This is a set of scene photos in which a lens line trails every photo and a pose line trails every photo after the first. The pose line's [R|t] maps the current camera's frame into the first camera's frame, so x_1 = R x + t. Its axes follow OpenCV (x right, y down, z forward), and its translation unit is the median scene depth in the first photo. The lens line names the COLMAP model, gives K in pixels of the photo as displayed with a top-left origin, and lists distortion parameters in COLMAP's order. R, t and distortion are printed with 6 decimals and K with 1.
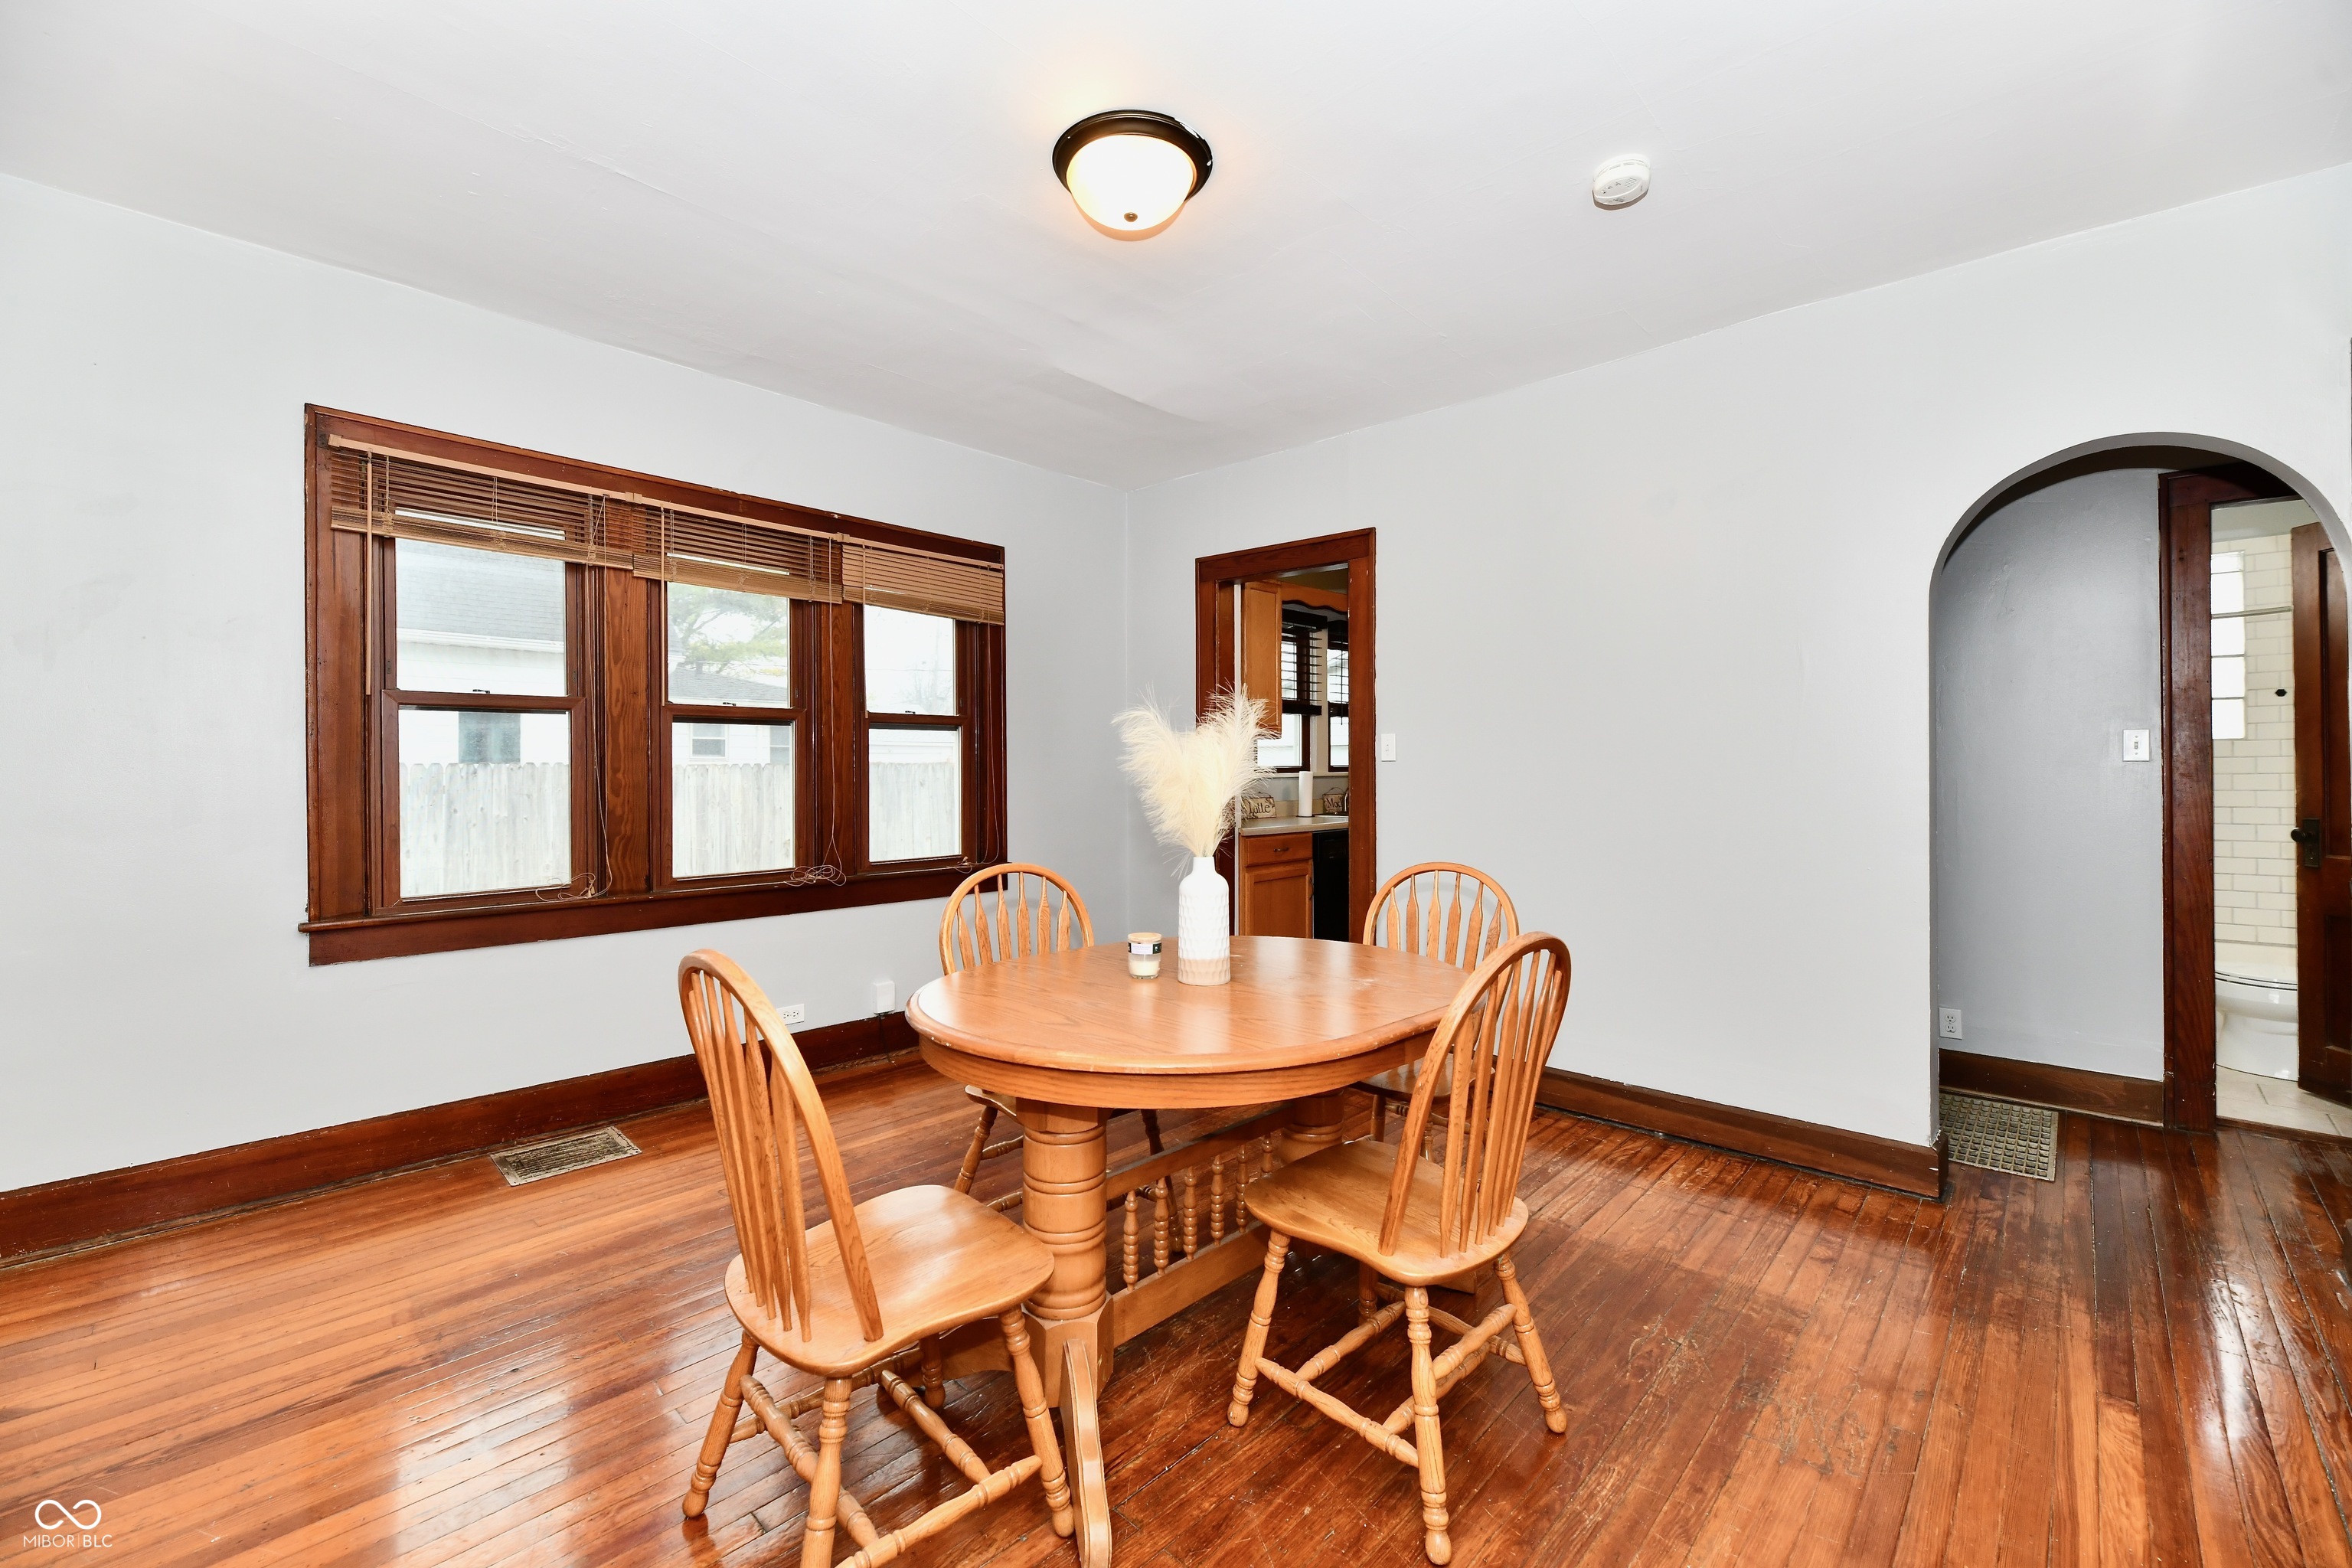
lens RADIAL K [[962.3, 0, 1169.3], [0, 962.3, 765.4], [0, 0, 1]] dist [0.000178, -0.003677]
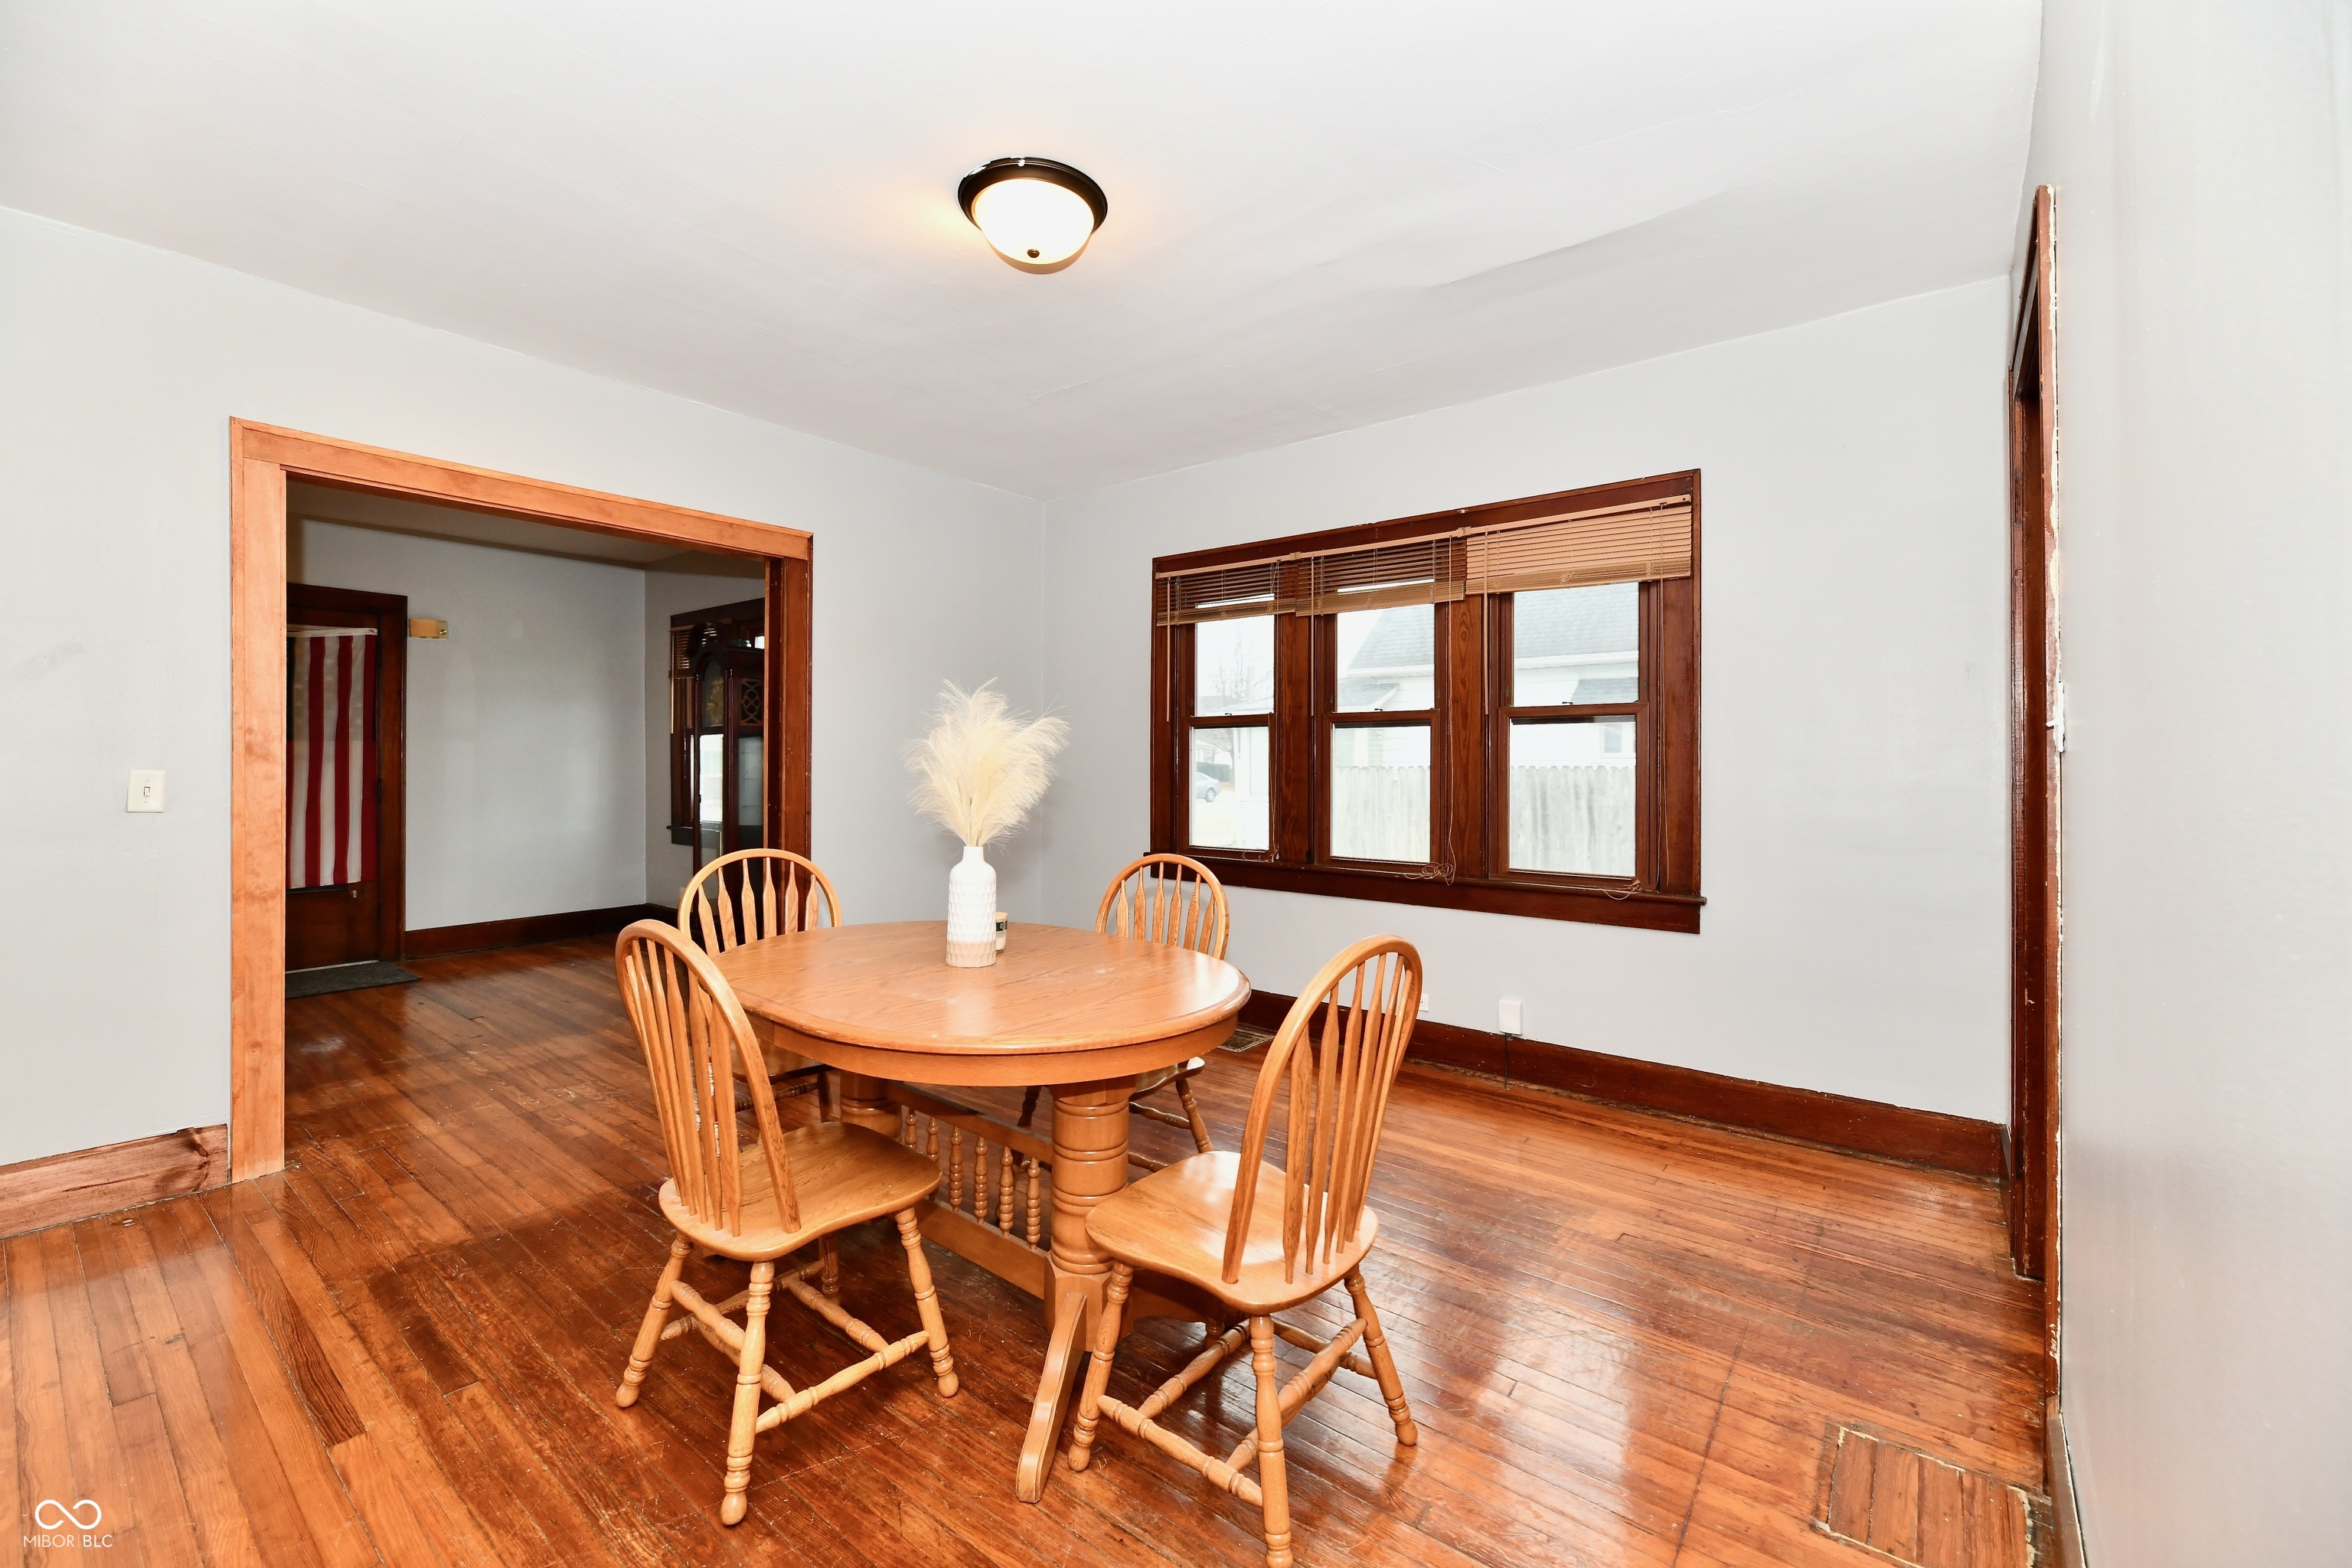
lens RADIAL K [[962.3, 0, 1169.3], [0, 962.3, 765.4], [0, 0, 1]] dist [0.000178, -0.003677]
pose [[0.088772, 0.002032, -0.996050, 0.634465], [-0.003086, 0.999994, 0.001765, 0.000399], [0.996047, 0.002917, 0.088777, 0.638836]]
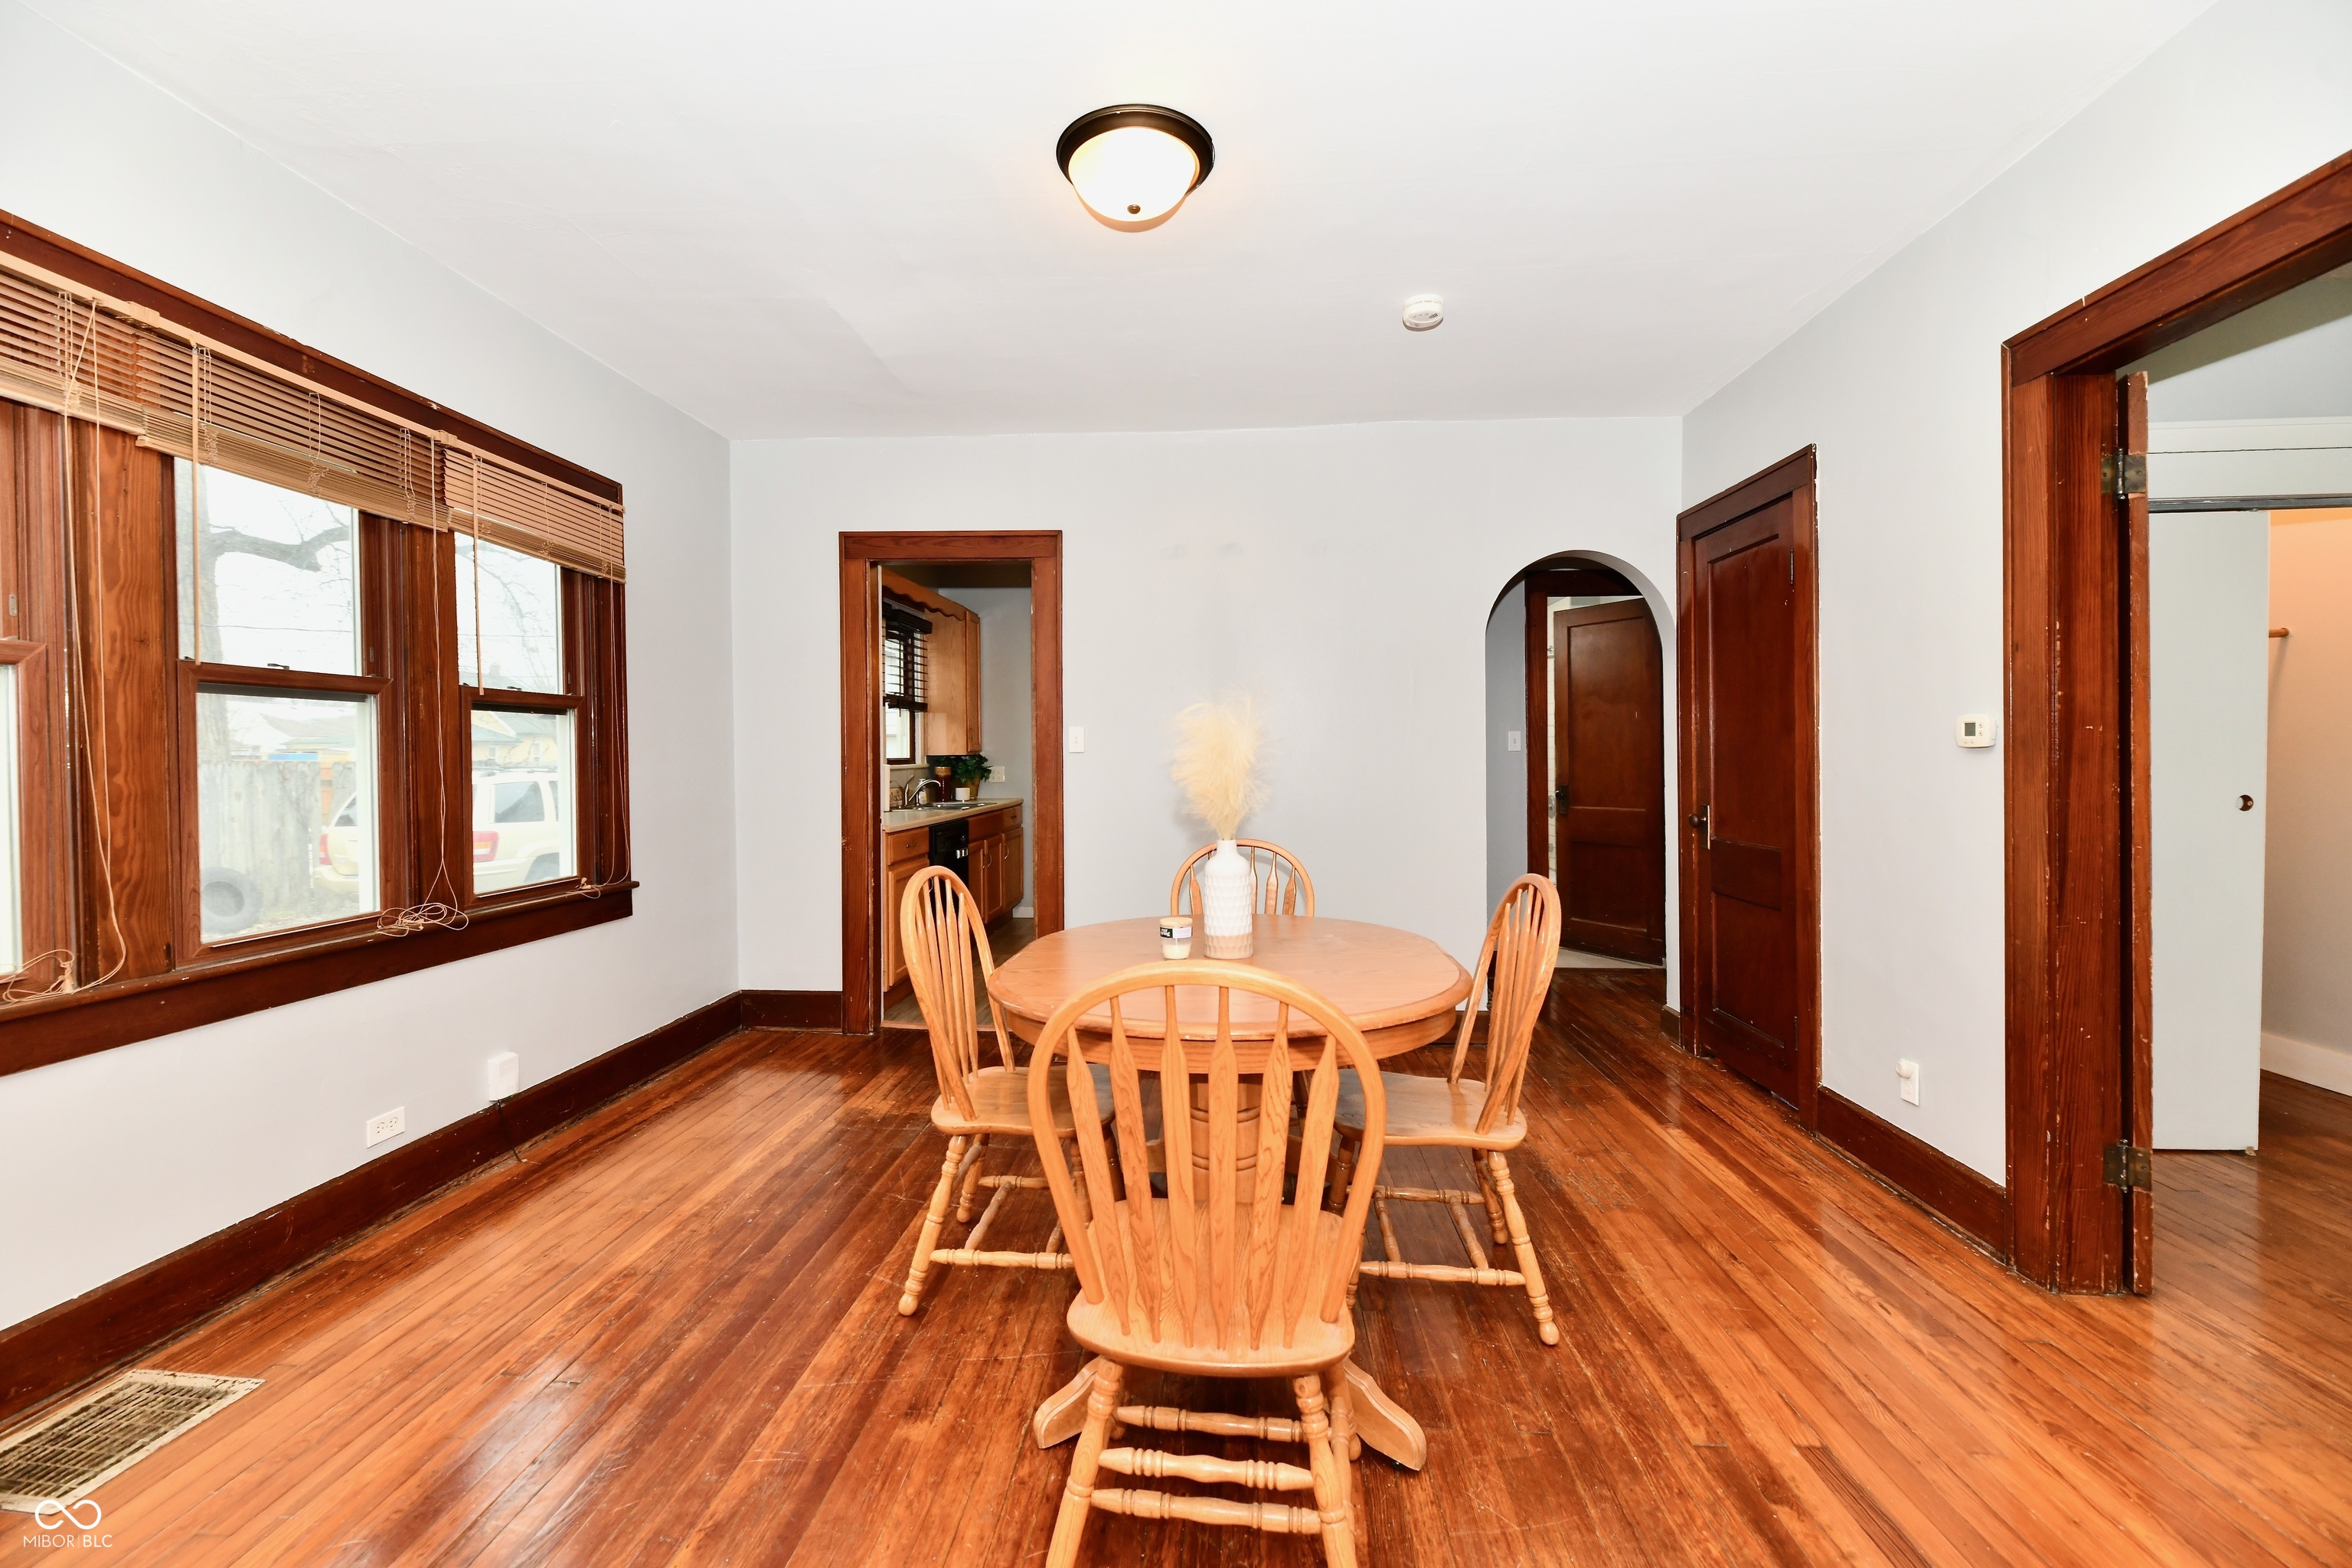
lens RADIAL K [[962.3, 0, 1169.3], [0, 962.3, 765.4], [0, 0, 1]] dist [0.000178, -0.003677]
pose [[0.772585, -0.010217, 0.634830, -0.395353], [0.004304, 0.999932, 0.010854, -0.002021], [-0.634897, -0.005653, 0.772576, 0.121259]]
